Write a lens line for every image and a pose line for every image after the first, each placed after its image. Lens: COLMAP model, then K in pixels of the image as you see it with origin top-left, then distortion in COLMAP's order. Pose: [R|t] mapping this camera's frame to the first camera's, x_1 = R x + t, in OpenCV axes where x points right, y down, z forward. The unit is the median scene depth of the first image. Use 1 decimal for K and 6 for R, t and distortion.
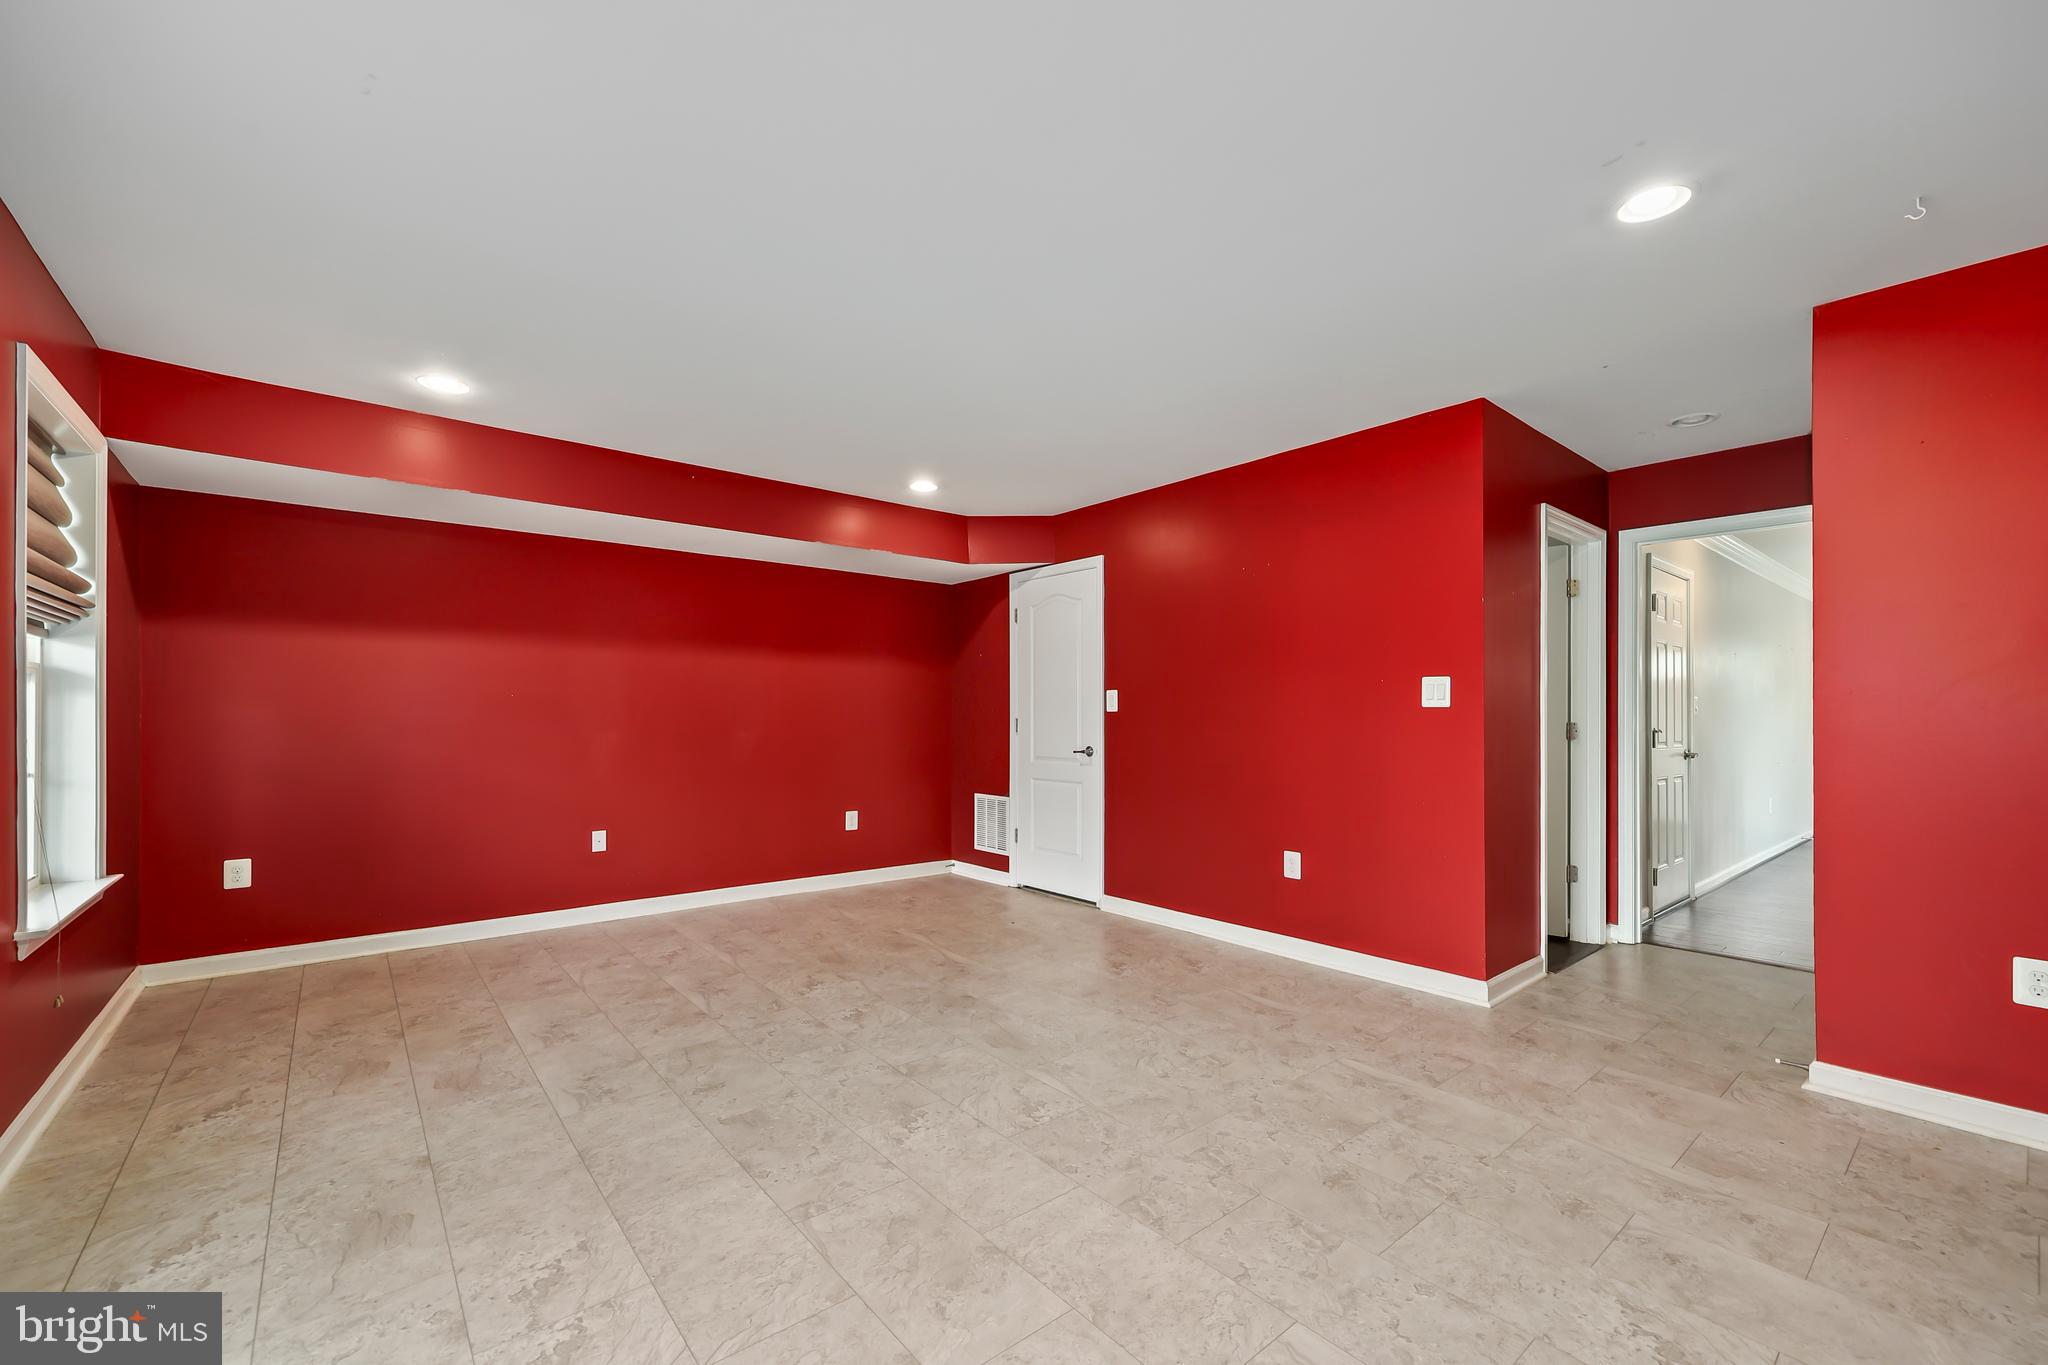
lens RADIAL K [[847.2, 0, 1026.4], [0, 847.2, 735.4], [0, 0, 1]] dist [0.001234, 0.000361]
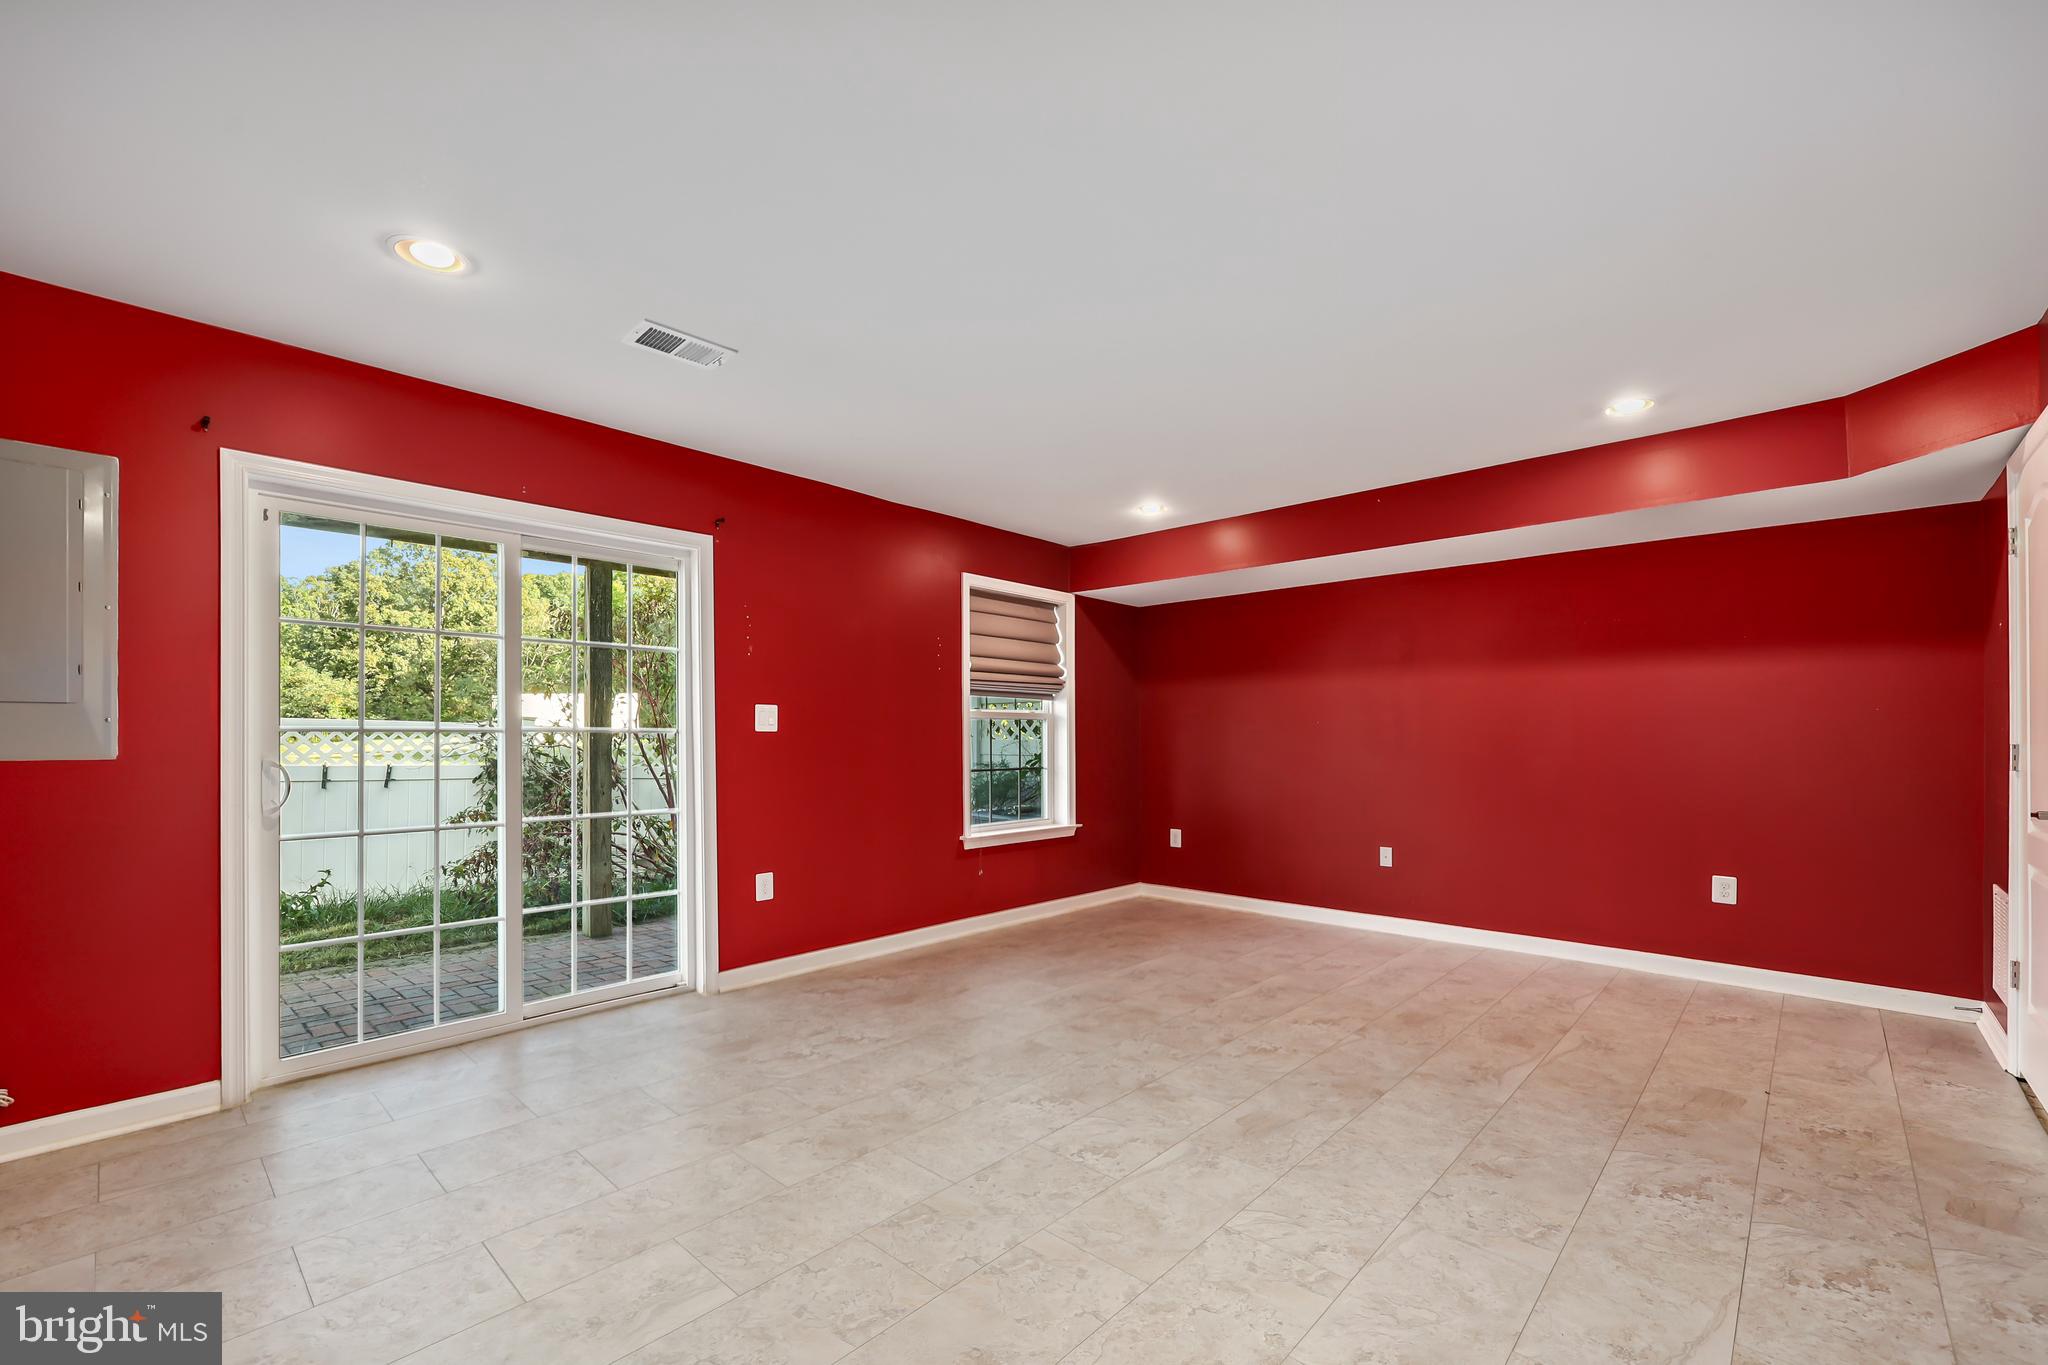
lens RADIAL K [[847.2, 0, 1026.4], [0, 847.2, 735.4], [0, 0, 1]] dist [0.001234, 0.000361]
pose [[0.126949, -0.006788, -0.991886, 0.730045], [-0.020811, 0.999738, -0.009505, -0.011648], [0.991691, 0.021849, 0.126775, 0.611572]]
